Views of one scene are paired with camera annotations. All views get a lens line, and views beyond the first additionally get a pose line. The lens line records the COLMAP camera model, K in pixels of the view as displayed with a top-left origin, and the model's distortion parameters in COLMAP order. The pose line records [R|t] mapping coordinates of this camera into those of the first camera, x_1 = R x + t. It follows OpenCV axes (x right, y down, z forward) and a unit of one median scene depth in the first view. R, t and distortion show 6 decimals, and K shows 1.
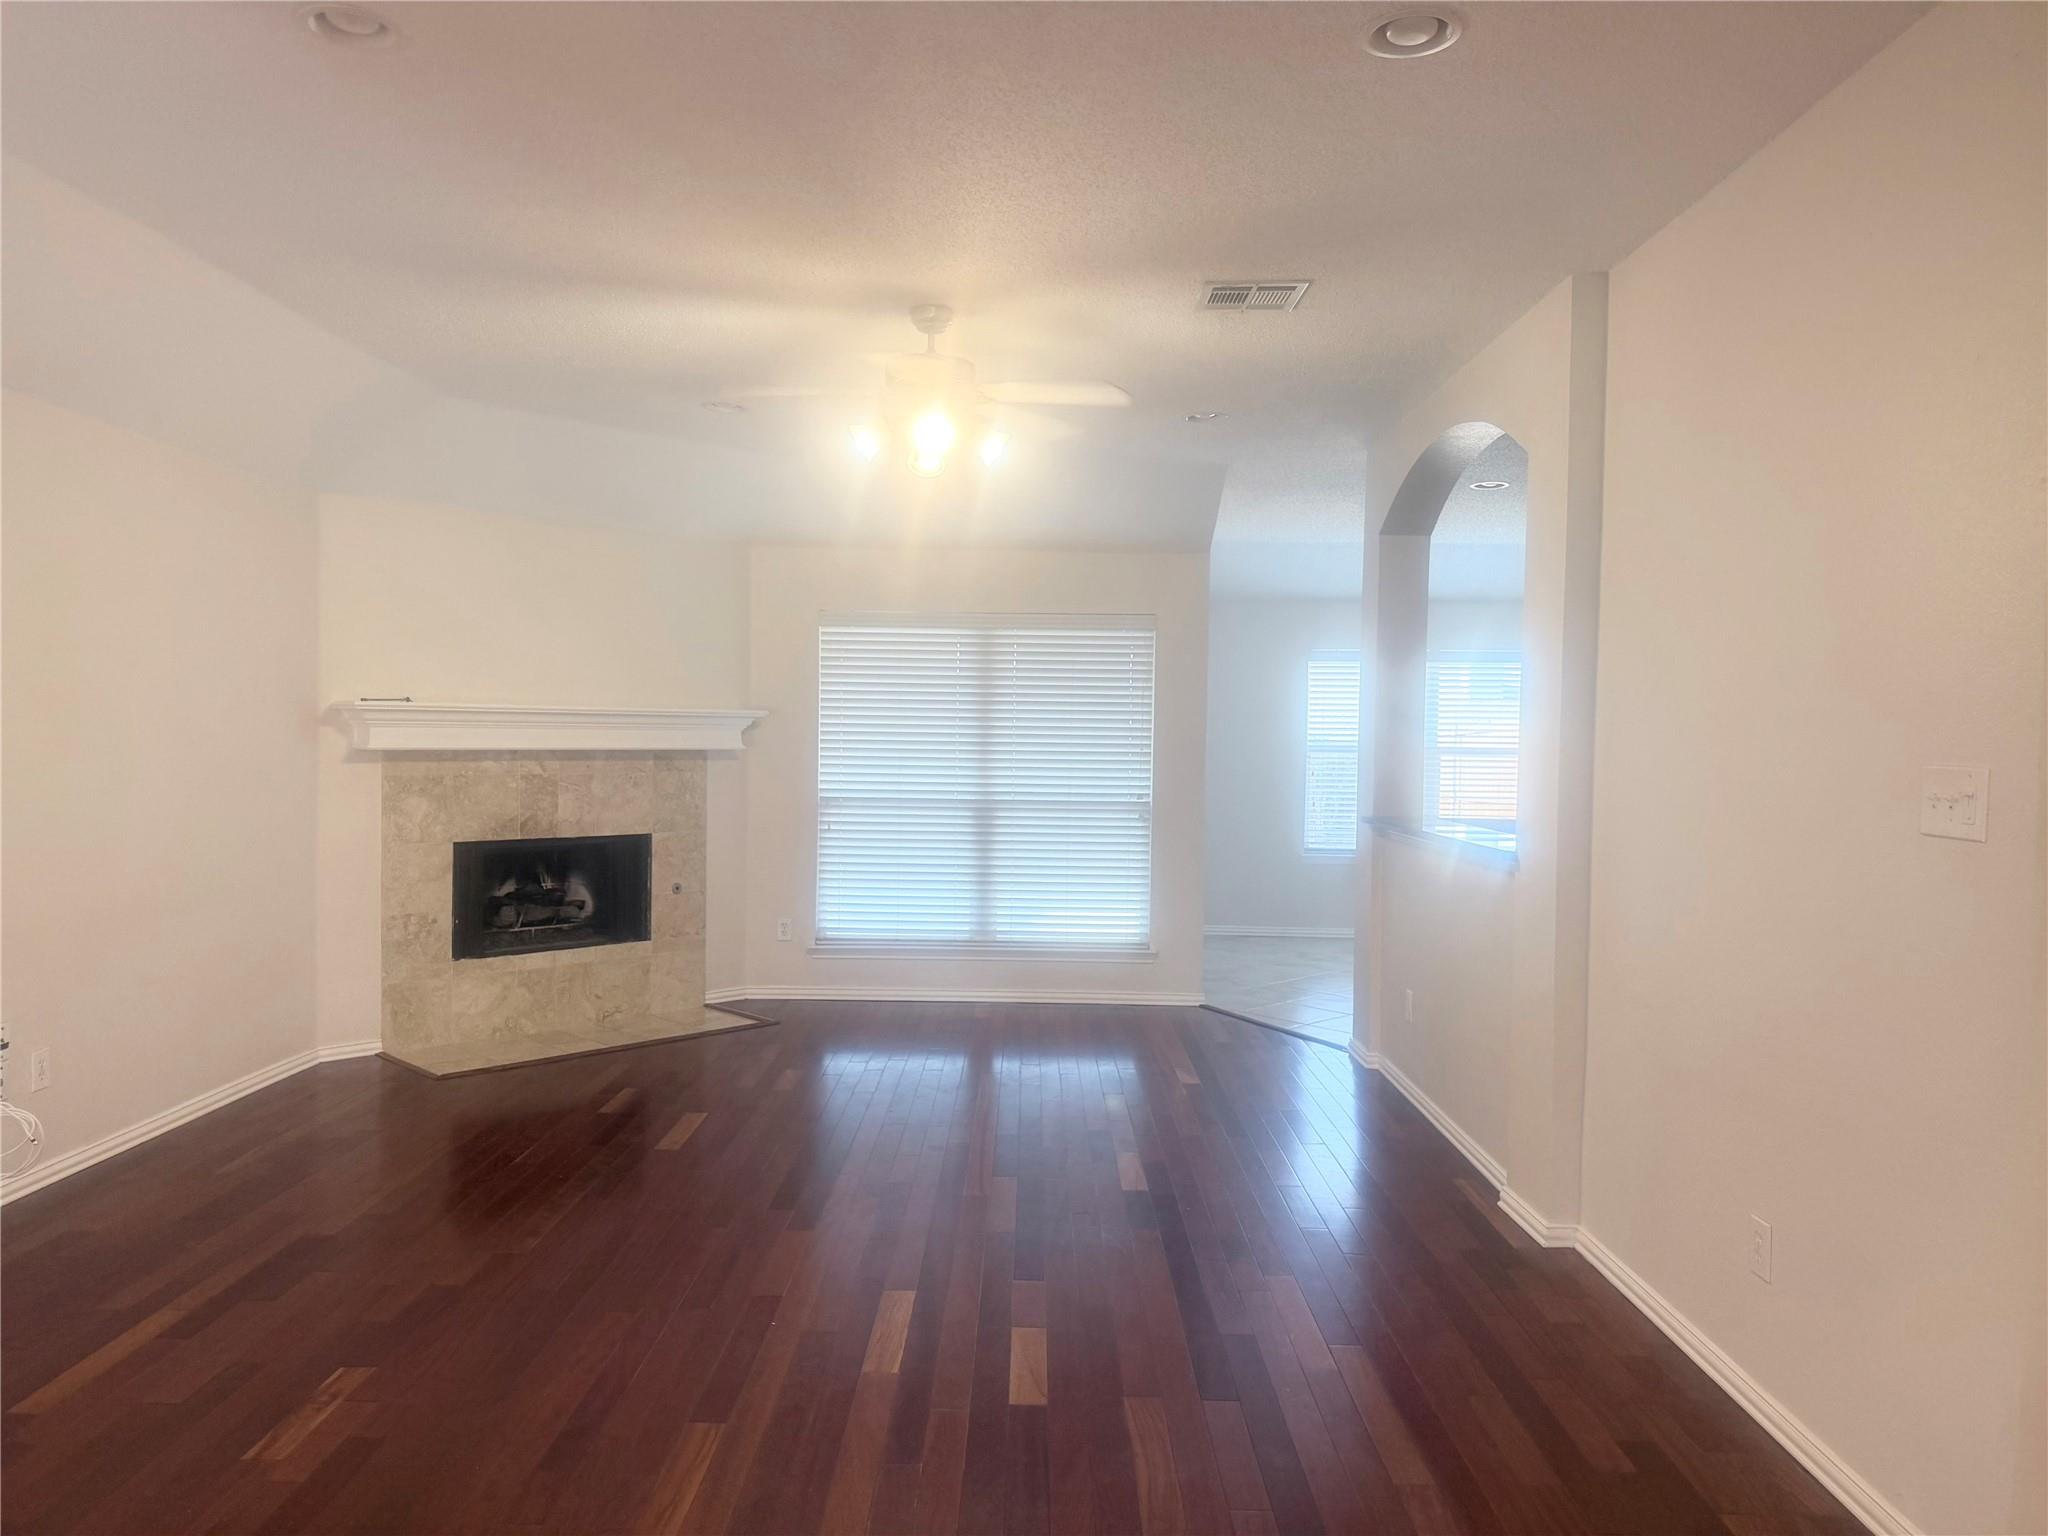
lens RADIAL K [[1423.3, 0, 1024.0], [0, 1423.3, 768.0], [0, 0, 1]] dist [0.149370, -0.232471]
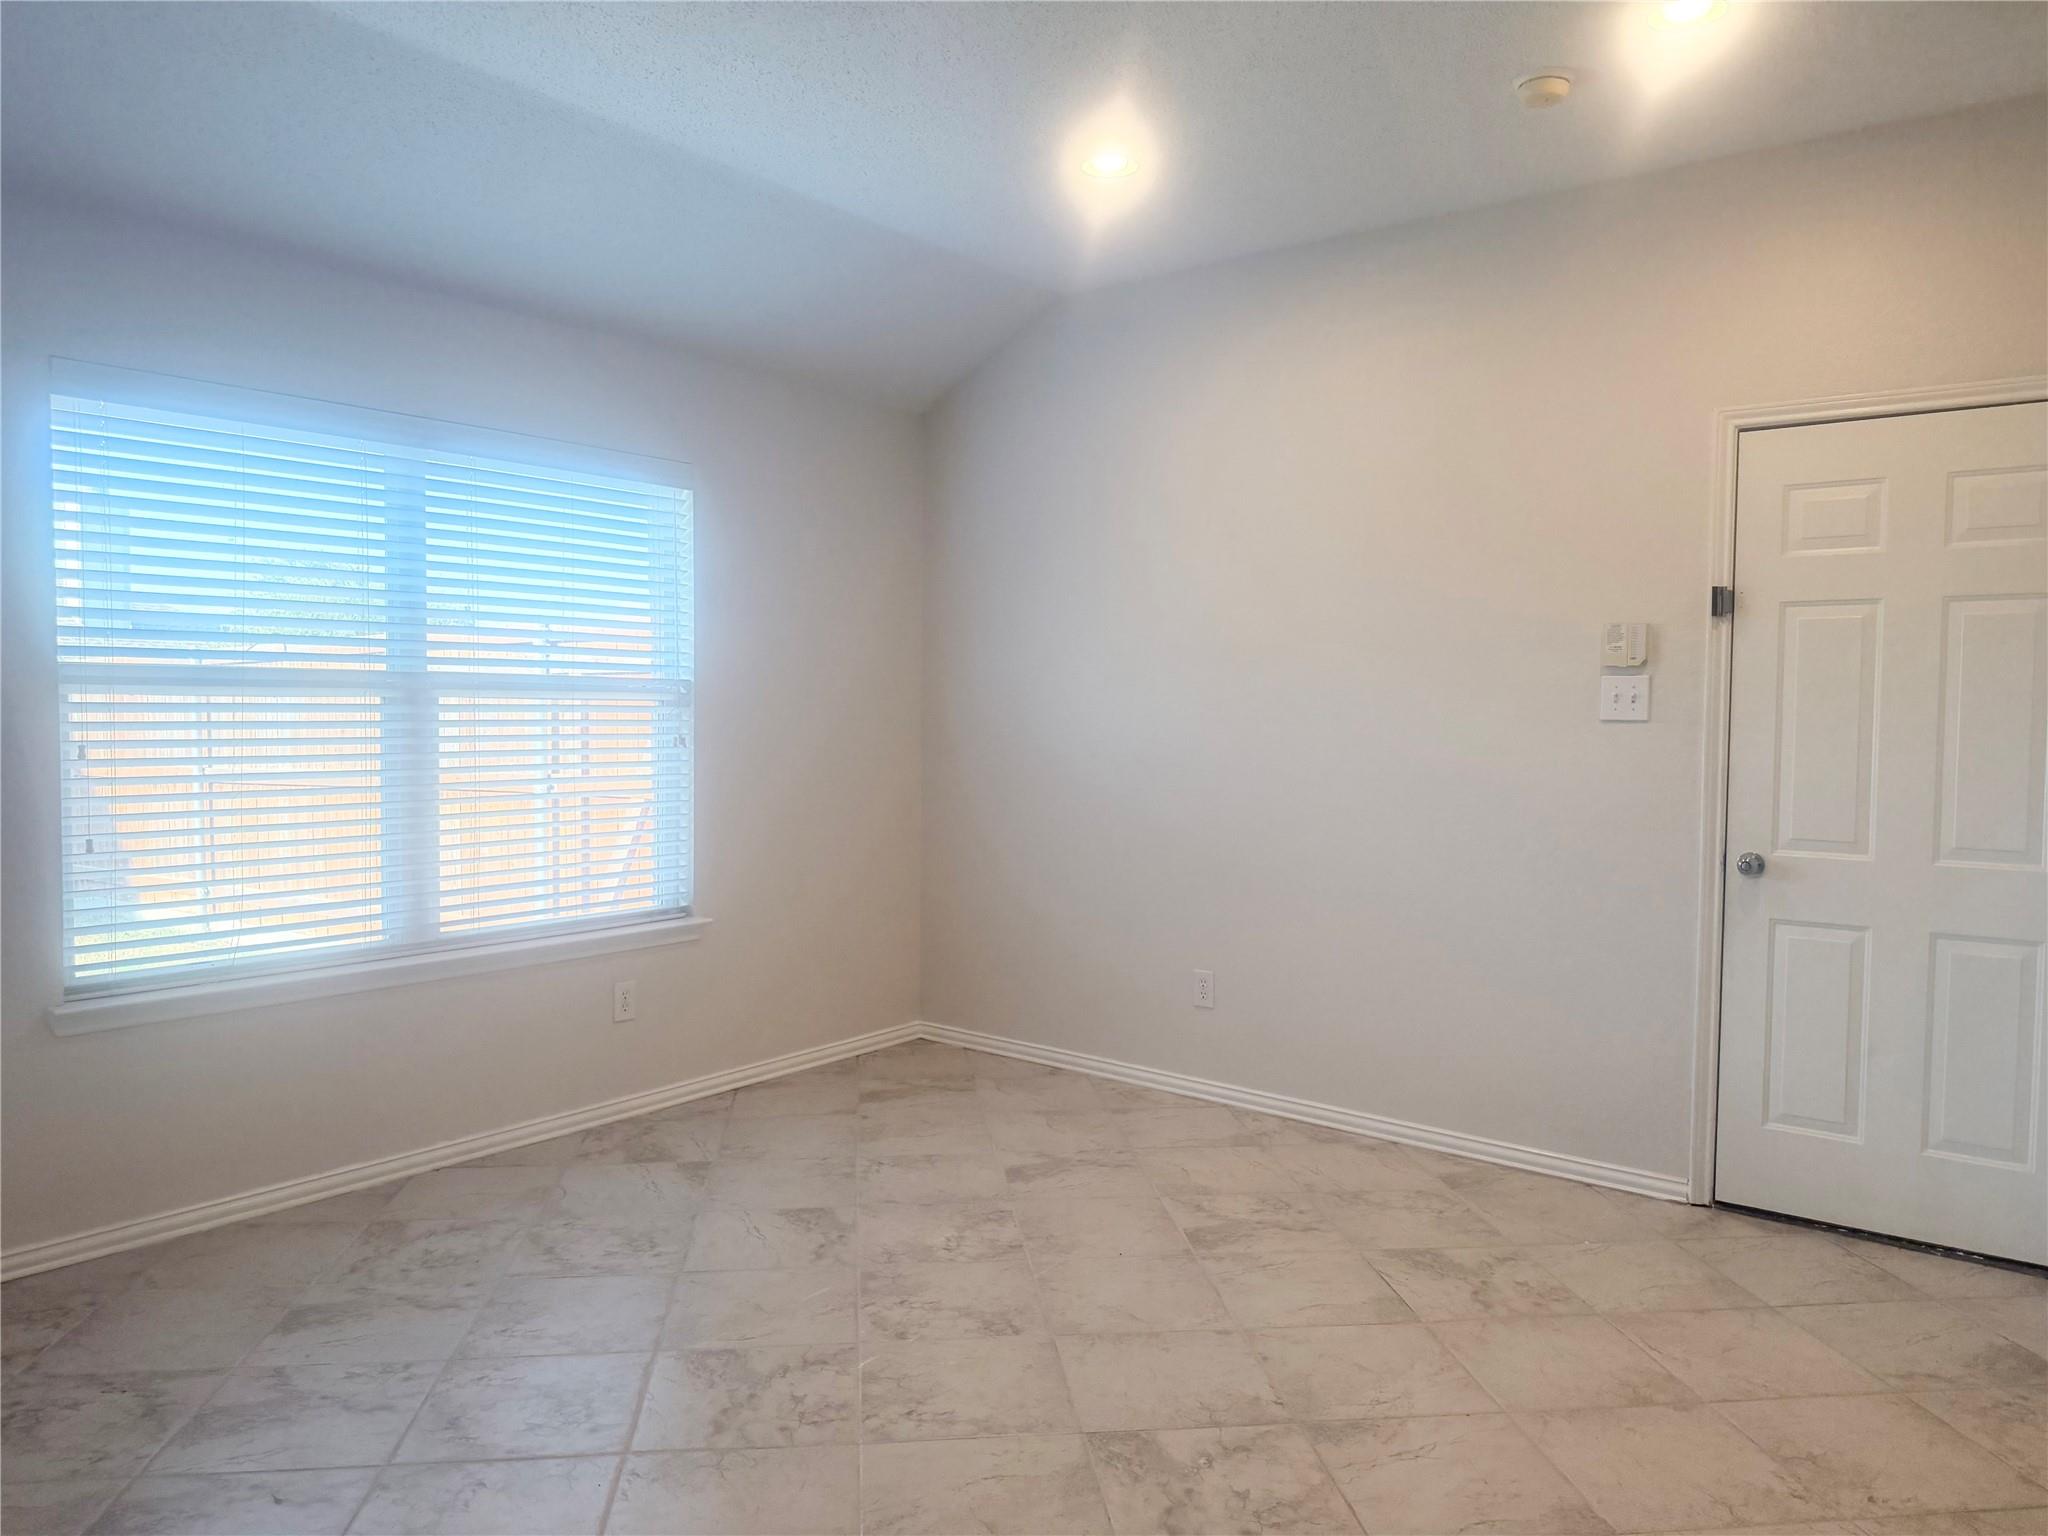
lens RADIAL K [[1423.3, 0, 1024.0], [0, 1423.3, 768.0], [0, 0, 1]] dist [0.149370, -0.232471]
pose [[0.617205, -0.046905, 0.785403, -0.345122], [0.027511, 0.998898, 0.038036, 0.047591], [-0.786321, -0.001869, 0.617815, 0.555288]]
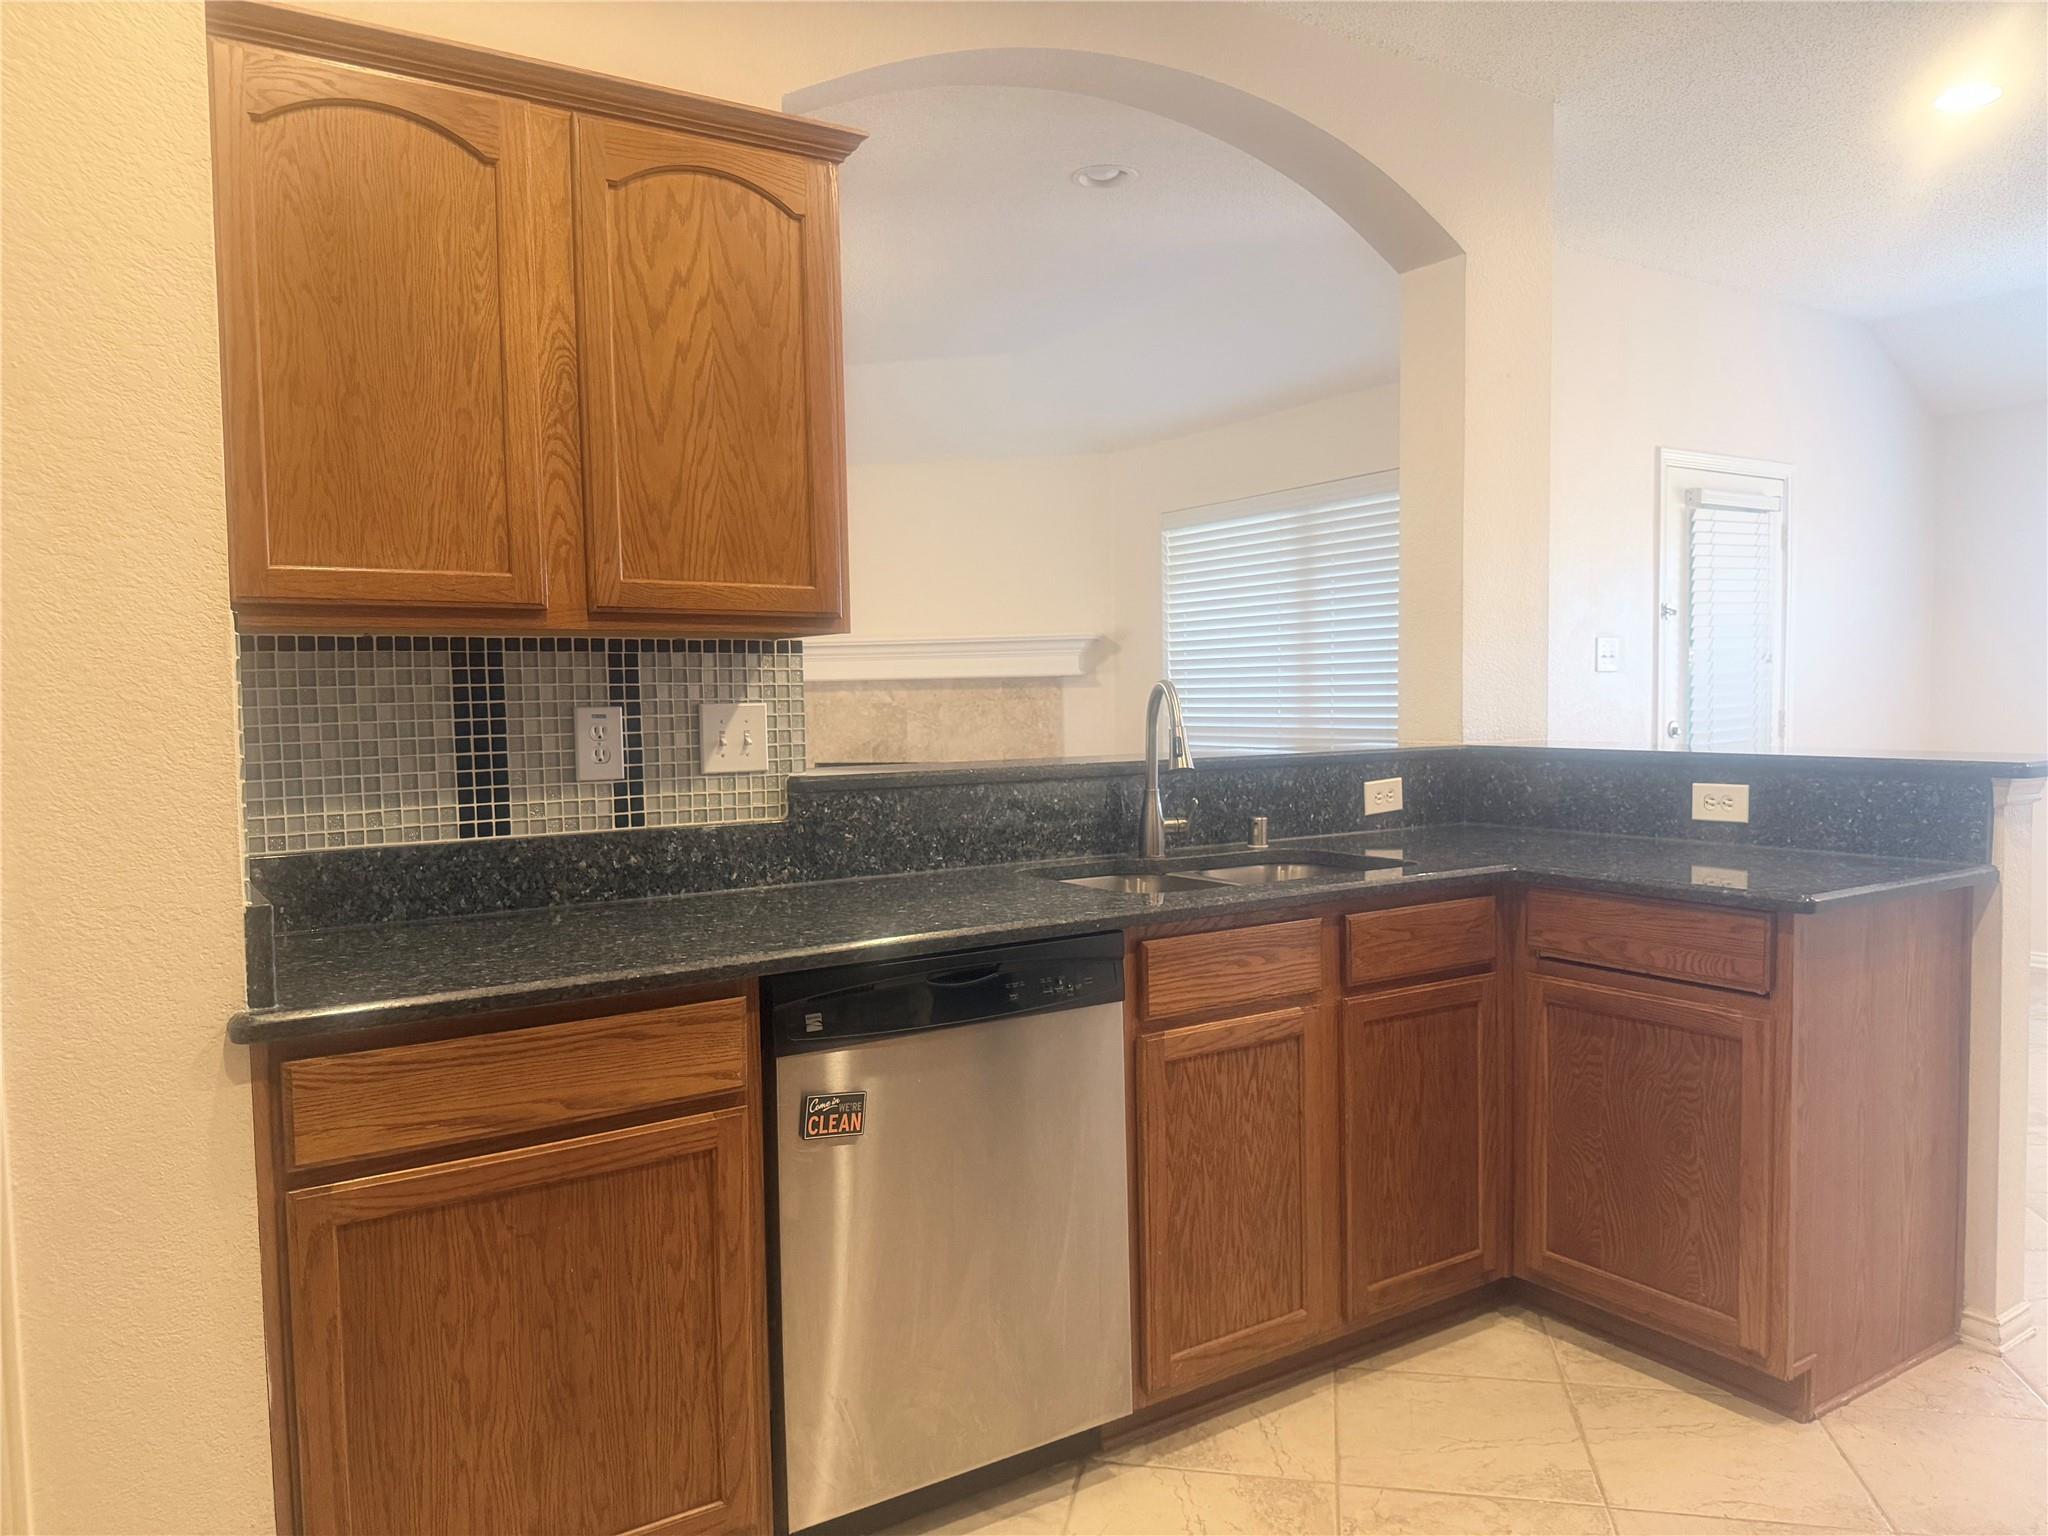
lens RADIAL K [[1423.3, 0, 1024.0], [0, 1423.3, 768.0], [0, 0, 1]] dist [0.149370, -0.232471]
pose [[0.551124, 0.022881, -0.834110, 0.598534], [0.005292, 0.999508, 0.030915, 0.020201], [0.834407, -0.021452, 0.550731, 0.490075]]
